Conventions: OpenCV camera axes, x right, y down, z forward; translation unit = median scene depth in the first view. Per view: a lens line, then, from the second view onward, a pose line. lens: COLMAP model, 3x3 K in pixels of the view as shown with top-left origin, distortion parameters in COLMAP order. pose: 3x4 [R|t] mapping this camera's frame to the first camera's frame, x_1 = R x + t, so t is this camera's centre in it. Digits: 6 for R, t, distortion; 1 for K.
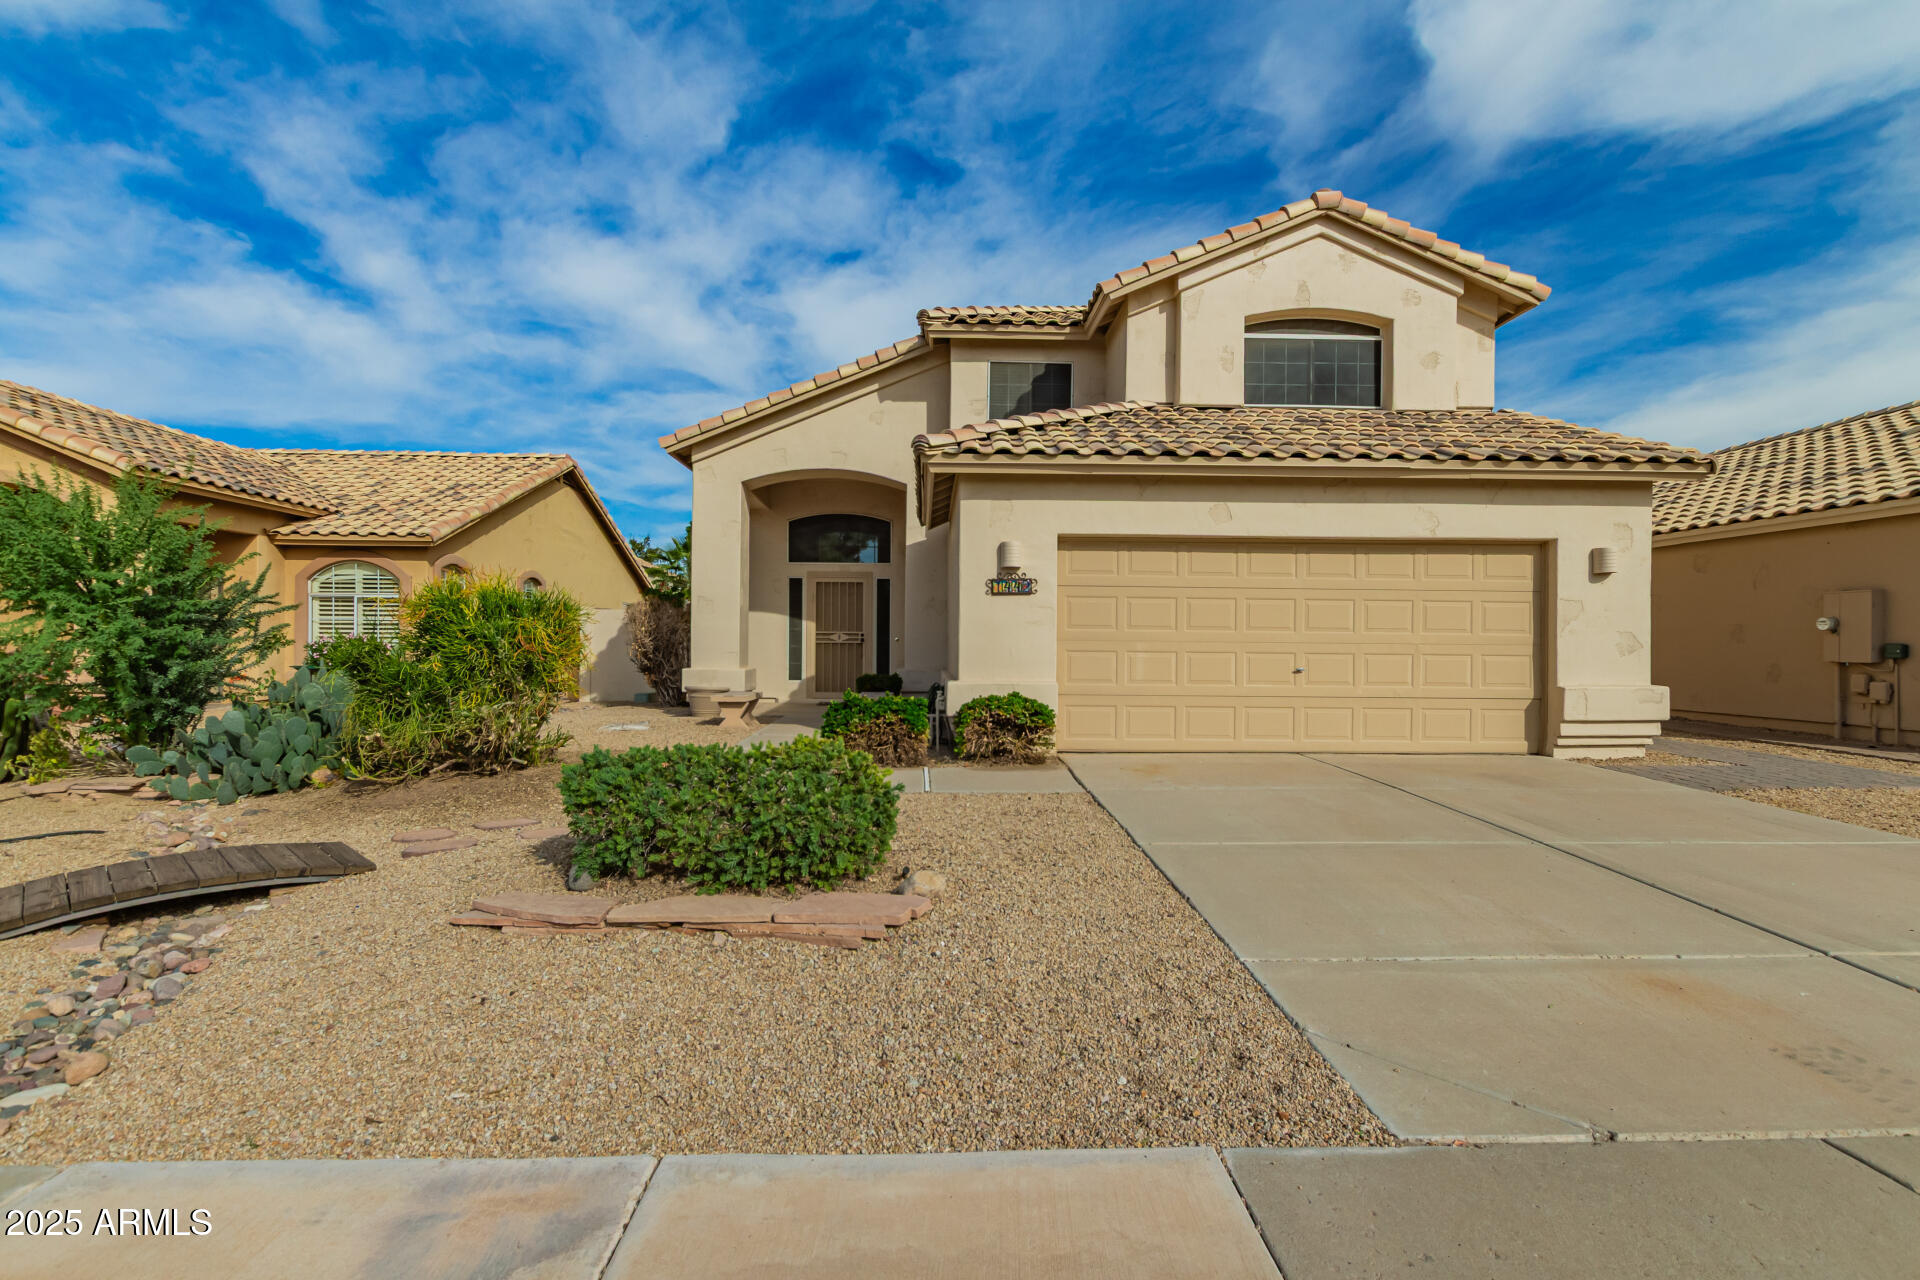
lens RADIAL K [[897.6, 0, 954.5], [0, 897.6, 650.9], [0, 0, 1]] dist [0.001046, -0.001152]
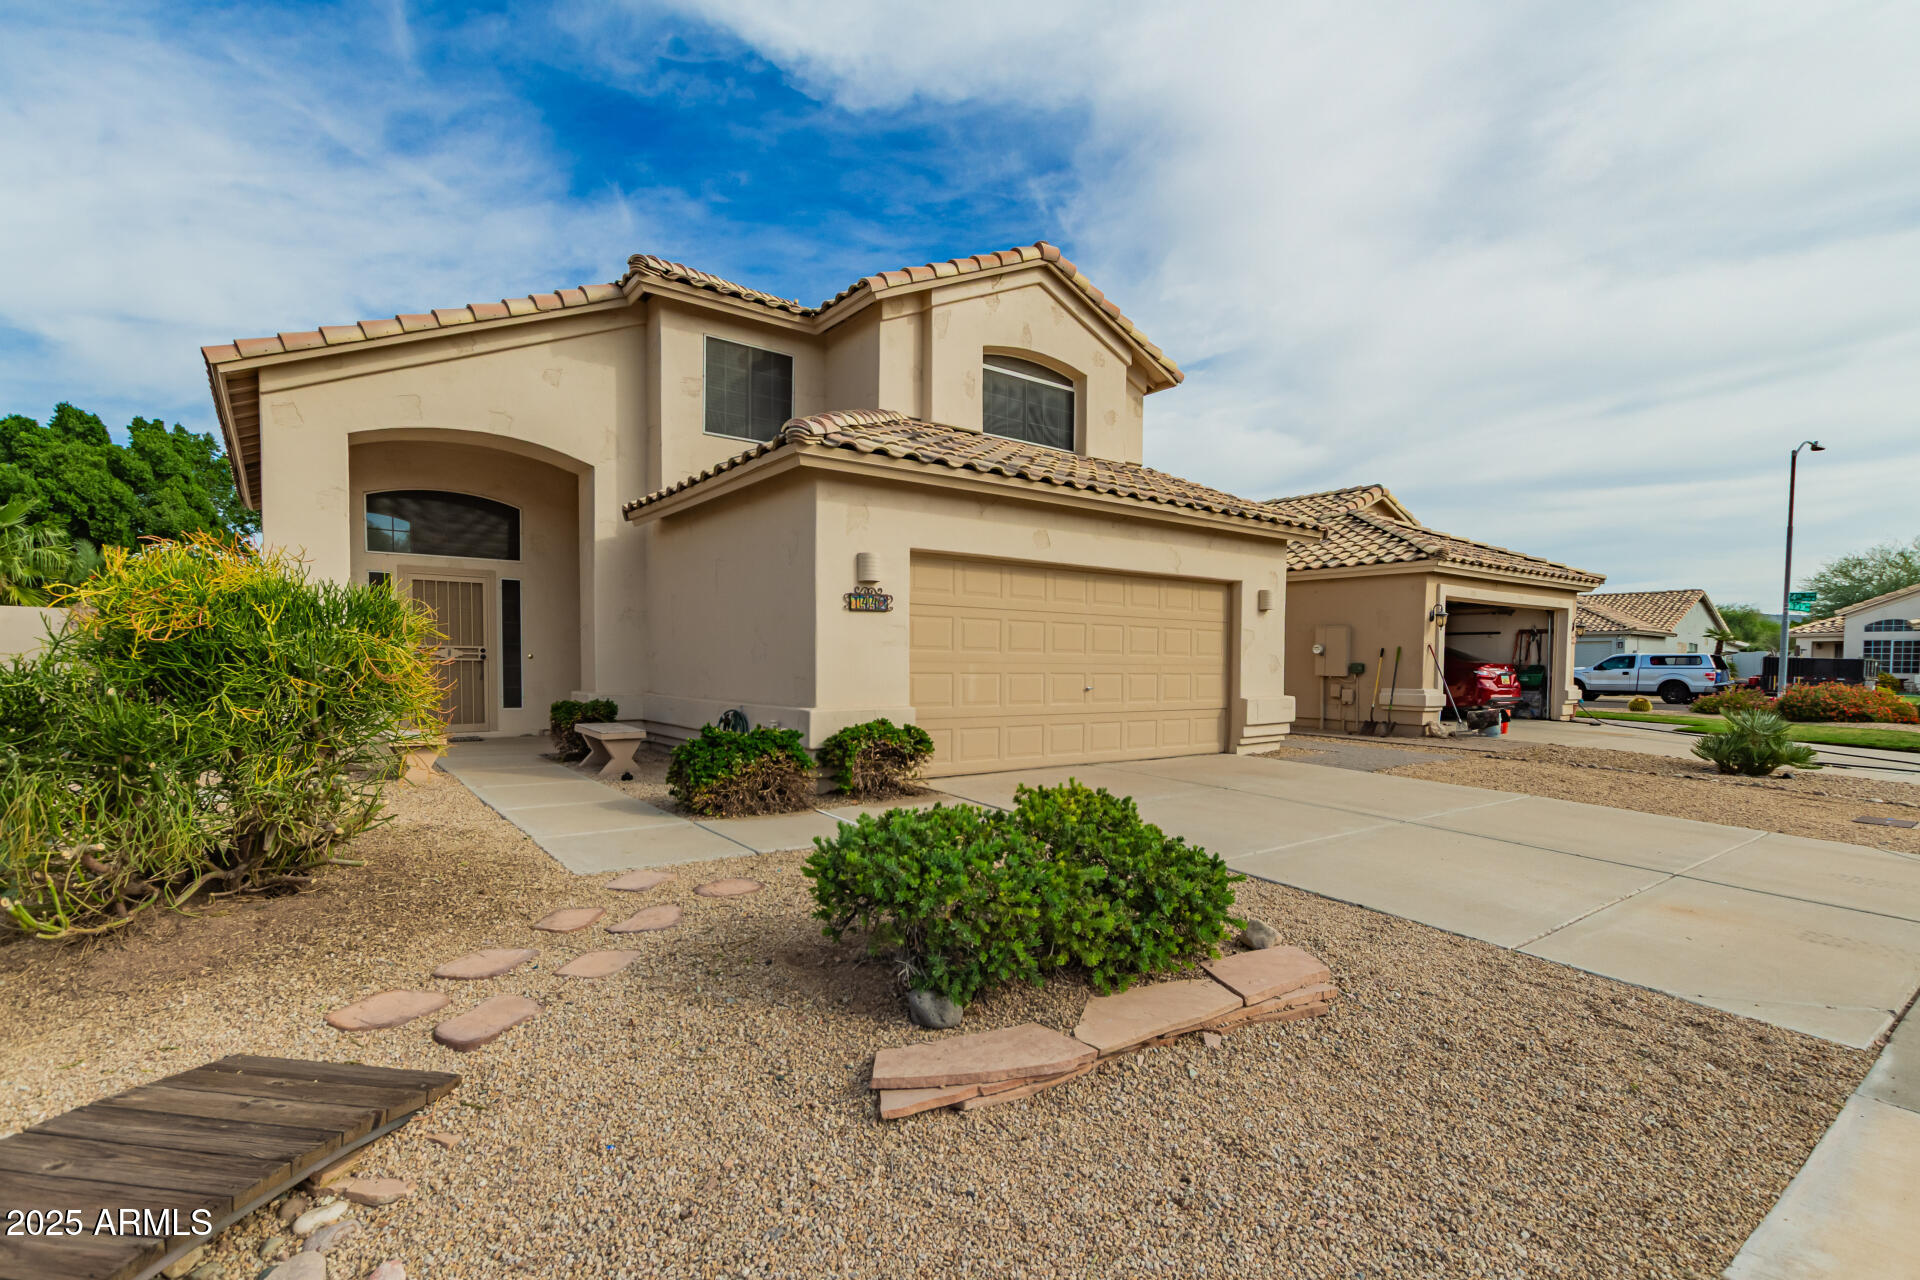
lens RADIAL K [[903.1, 0, 964.3], [0, 903.1, 695.6], [0, 0, 1]] dist [0.002220, -0.000068]
pose [[0.810574, -0.022119, 0.585218, -0.317500], [0.001469, 0.999360, 0.035736, -0.008182], [-0.585634, -0.028107, 0.810088, 0.164015]]
